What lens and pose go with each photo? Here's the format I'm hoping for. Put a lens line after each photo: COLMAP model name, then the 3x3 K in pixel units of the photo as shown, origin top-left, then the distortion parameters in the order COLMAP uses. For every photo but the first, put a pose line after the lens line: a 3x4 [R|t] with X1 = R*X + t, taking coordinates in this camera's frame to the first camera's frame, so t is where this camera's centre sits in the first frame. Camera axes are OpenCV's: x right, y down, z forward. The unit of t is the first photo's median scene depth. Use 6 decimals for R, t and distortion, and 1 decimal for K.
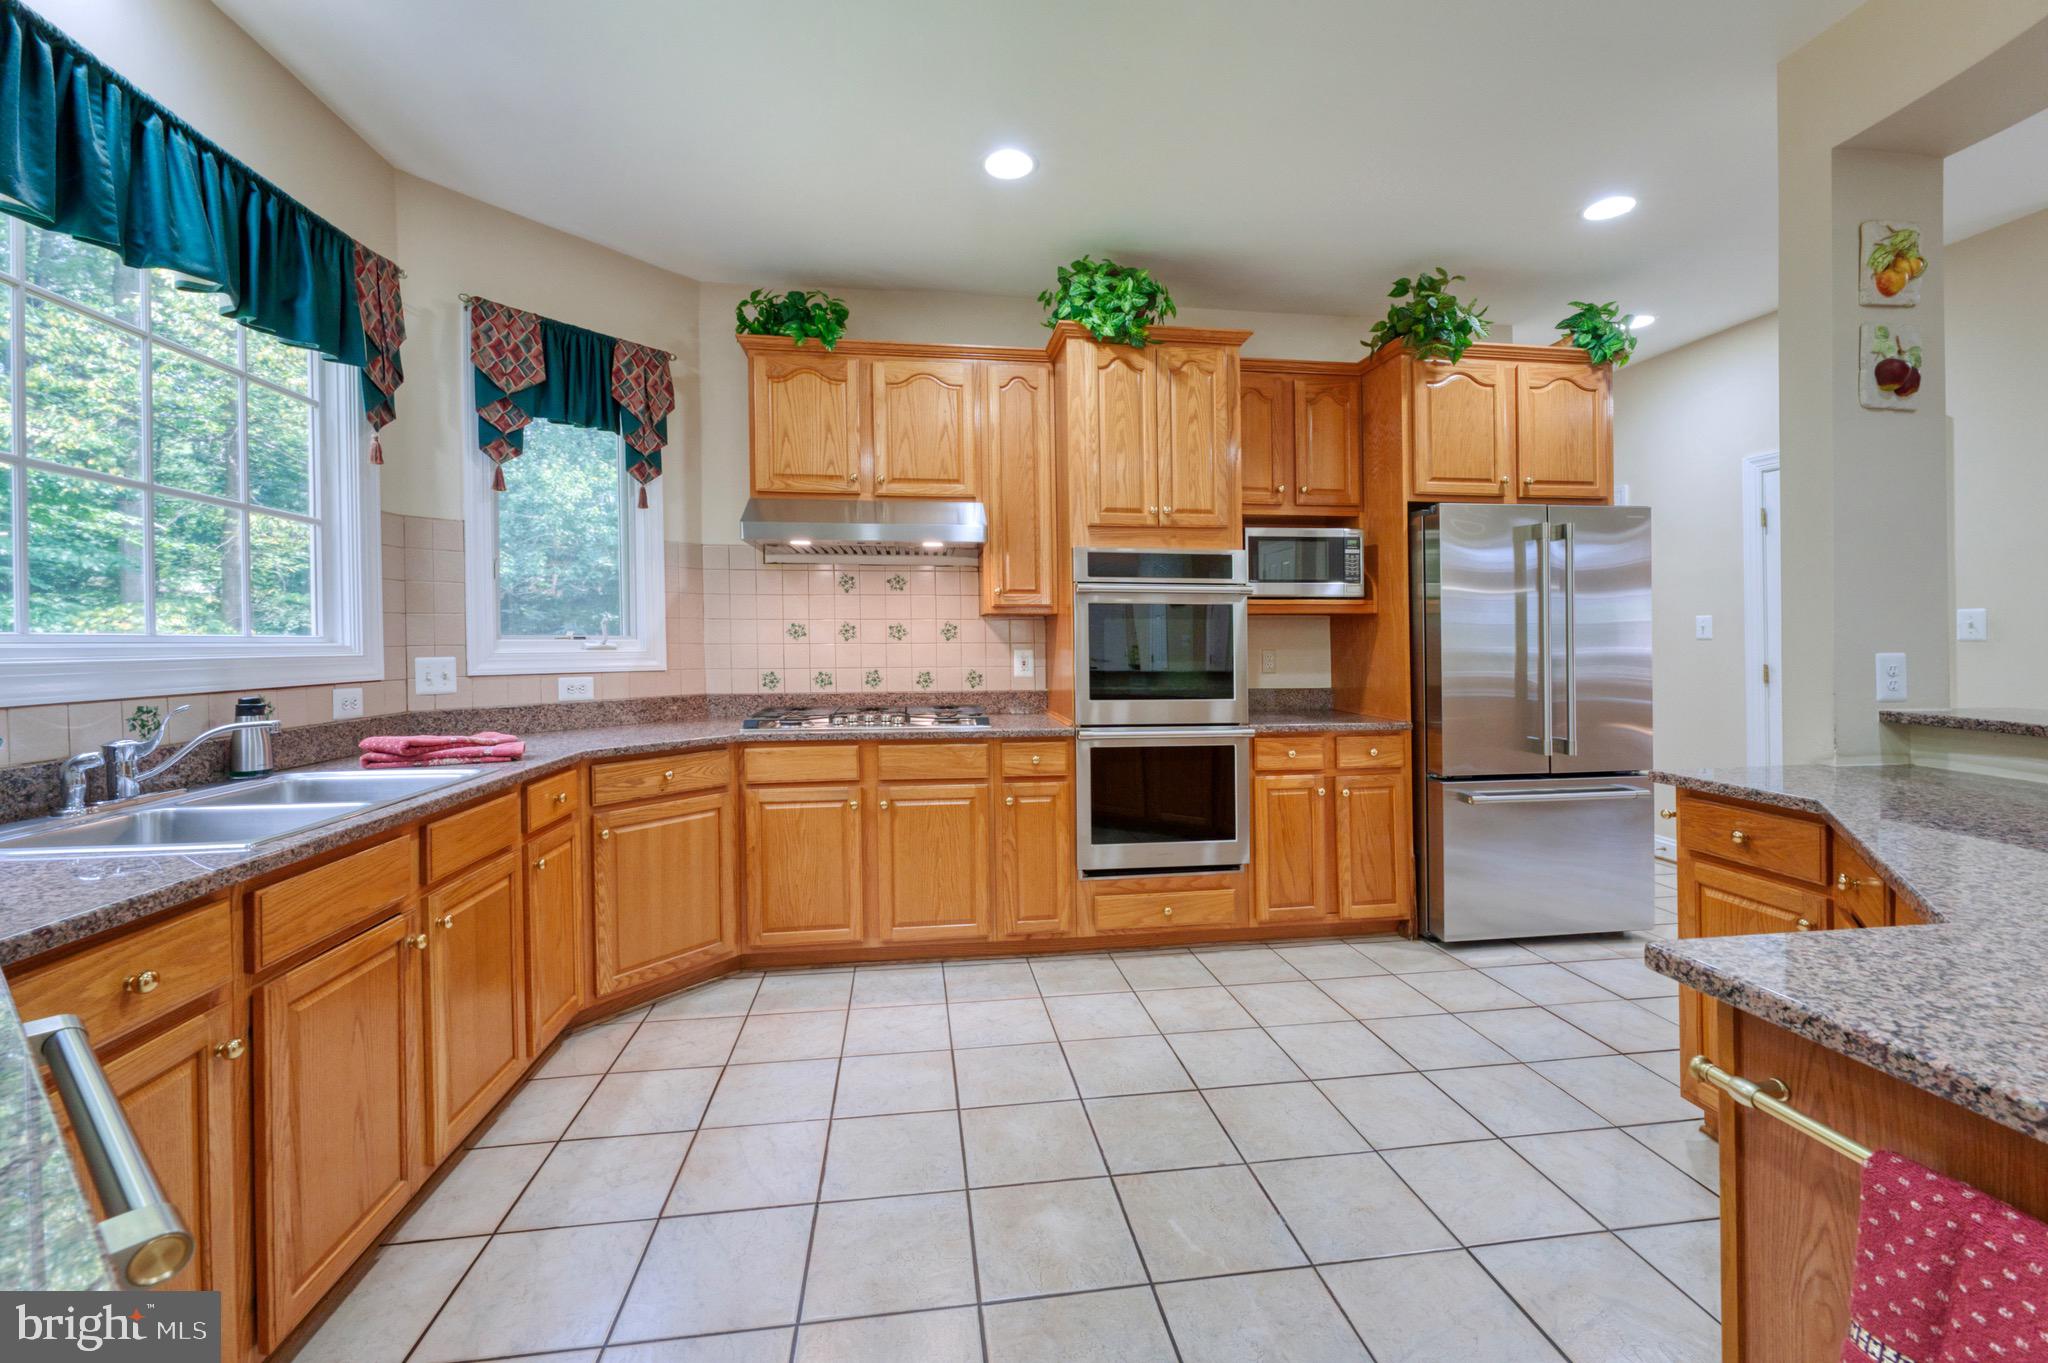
lens RADIAL K [[853.0, 0, 1069.8], [0, 853.0, 667.8], [0, 0, 1]] dist [0.003050, 0.000071]
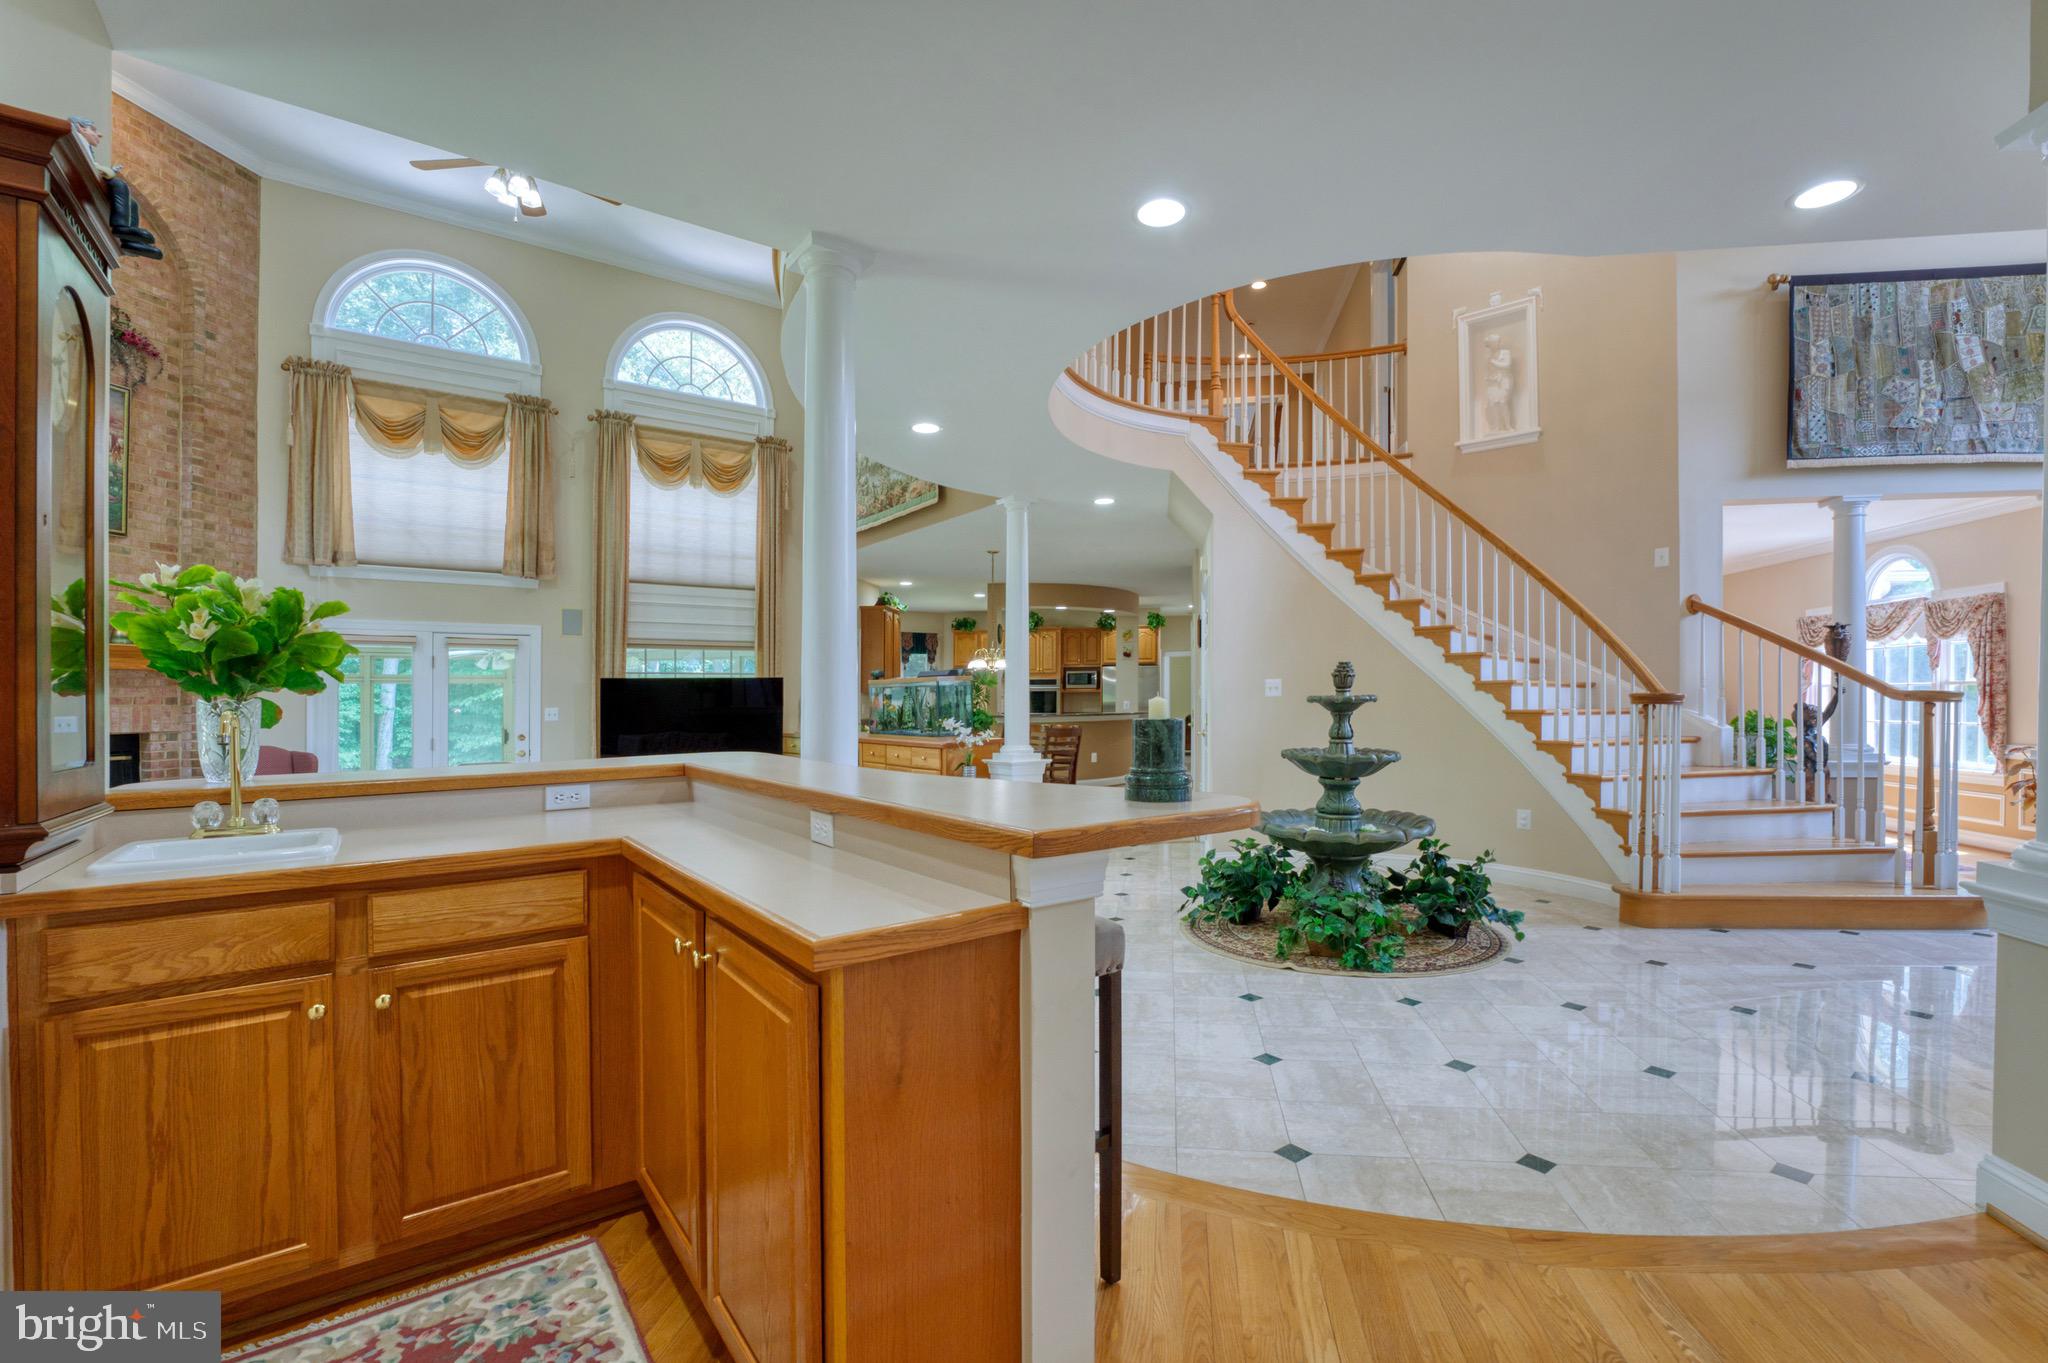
lens RADIAL K [[836.5, 0, 1030.3], [0, 836.5, 724.9], [0, 0, 1]] dist [-0.021084, 0.000740]
pose [[0.952234, 0.003158, -0.305354, 1.384836], [-0.002908, 0.999995, 0.001274, 0.095894], [0.305356, -0.000325, 0.952238, -3.149734]]
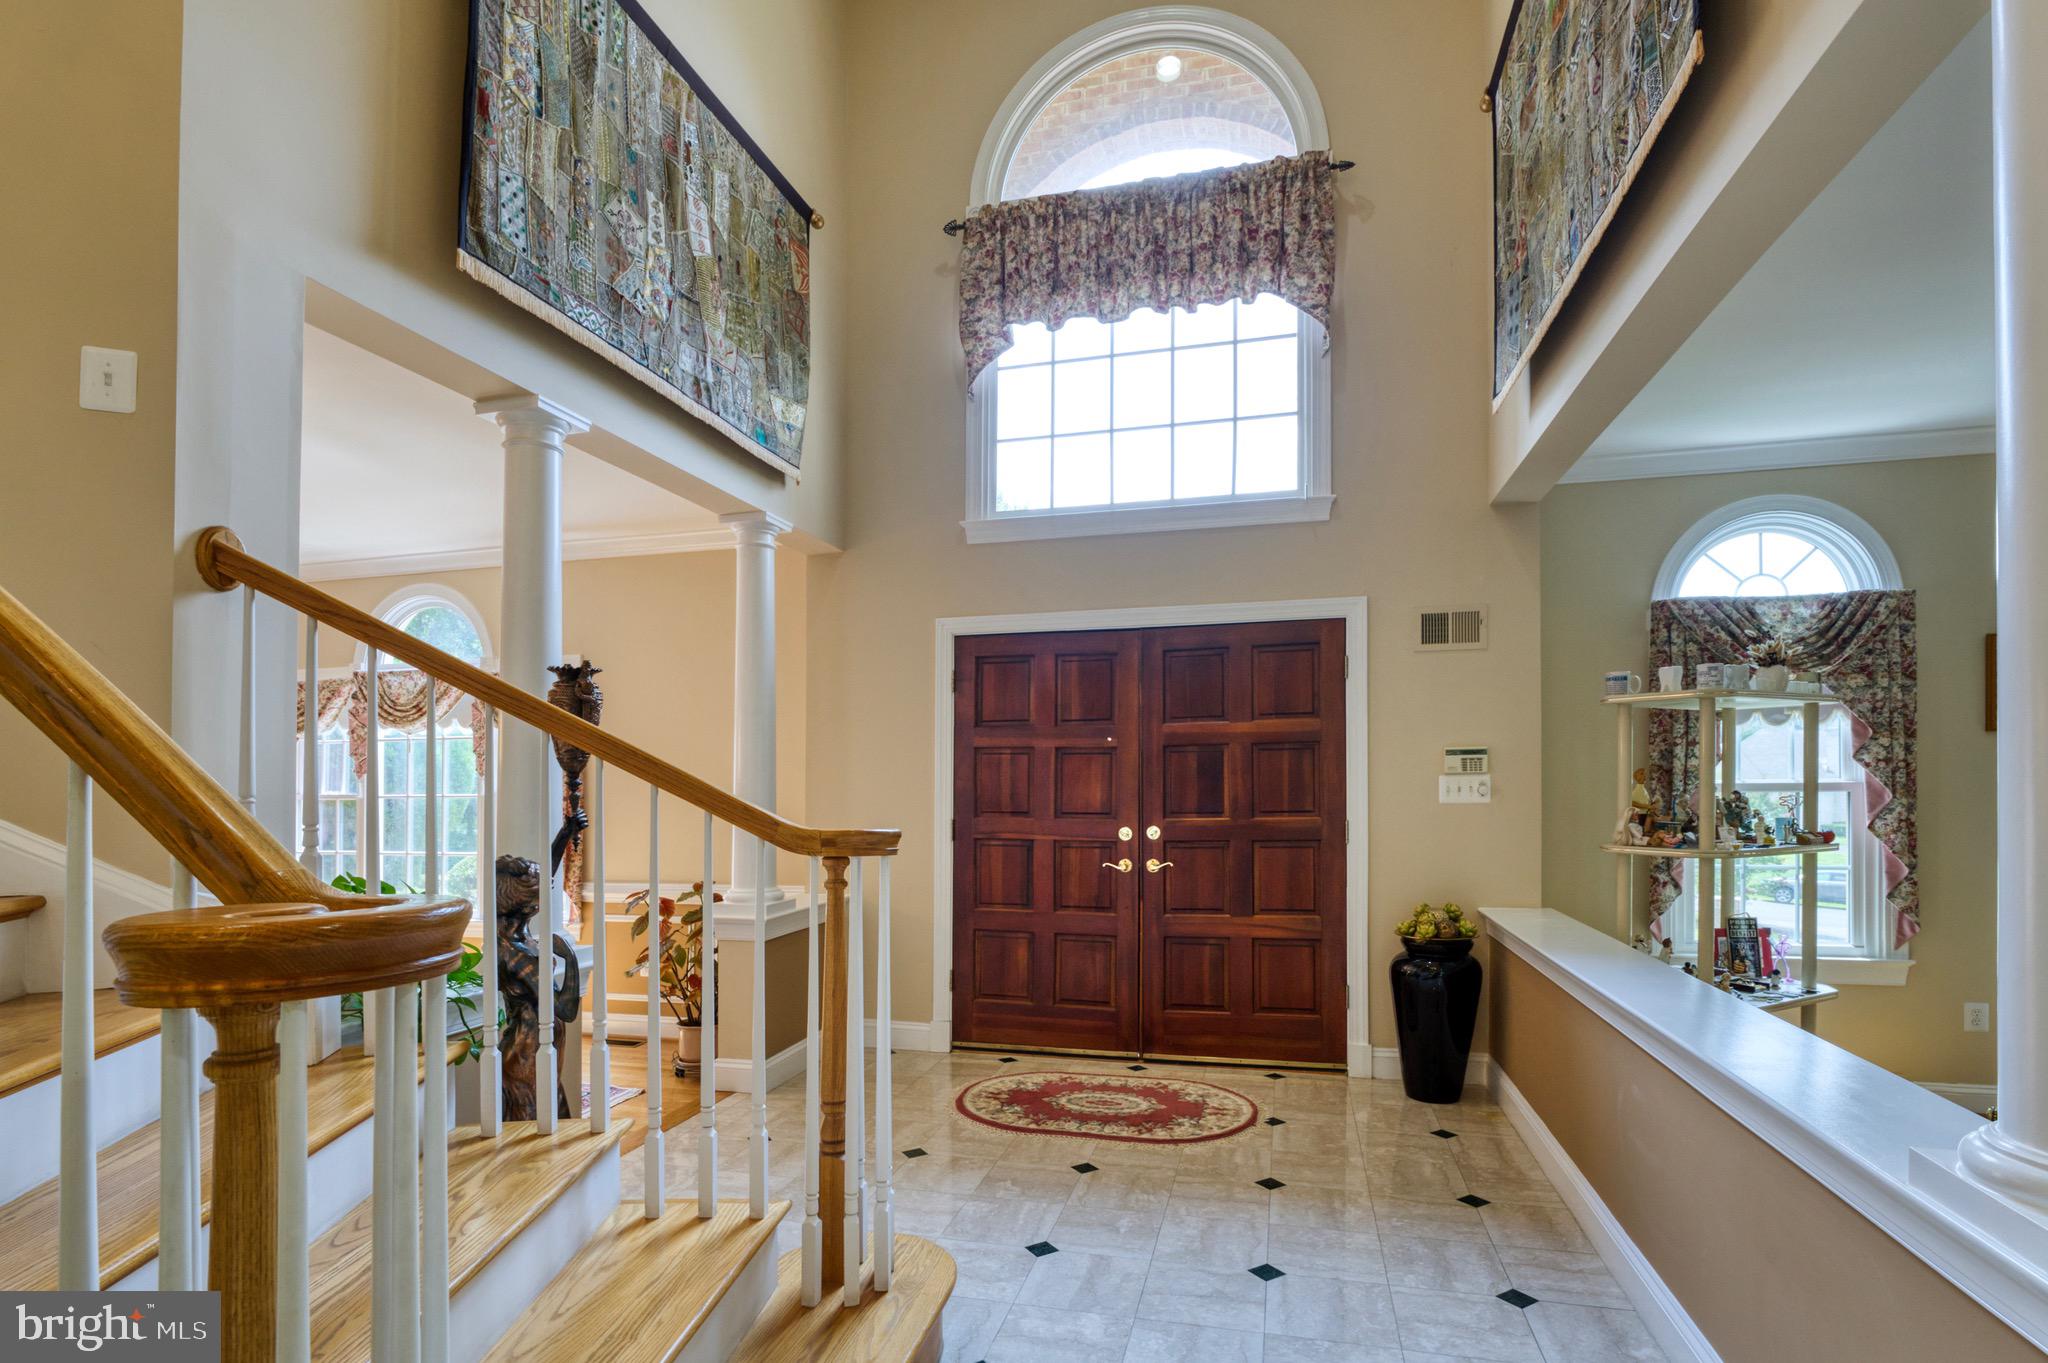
lens RADIAL K [[923.2, 0, 984.4], [0, 923.2, 768.0], [0, 0, 1]] dist [-0.018469, -0.000089]
pose [[0.360415, 0.016298, 0.932650, 1.757162], [0.037613, 0.998780, -0.031989, 0.027861], [-0.932034, 0.046609, 0.359362, -1.908125]]
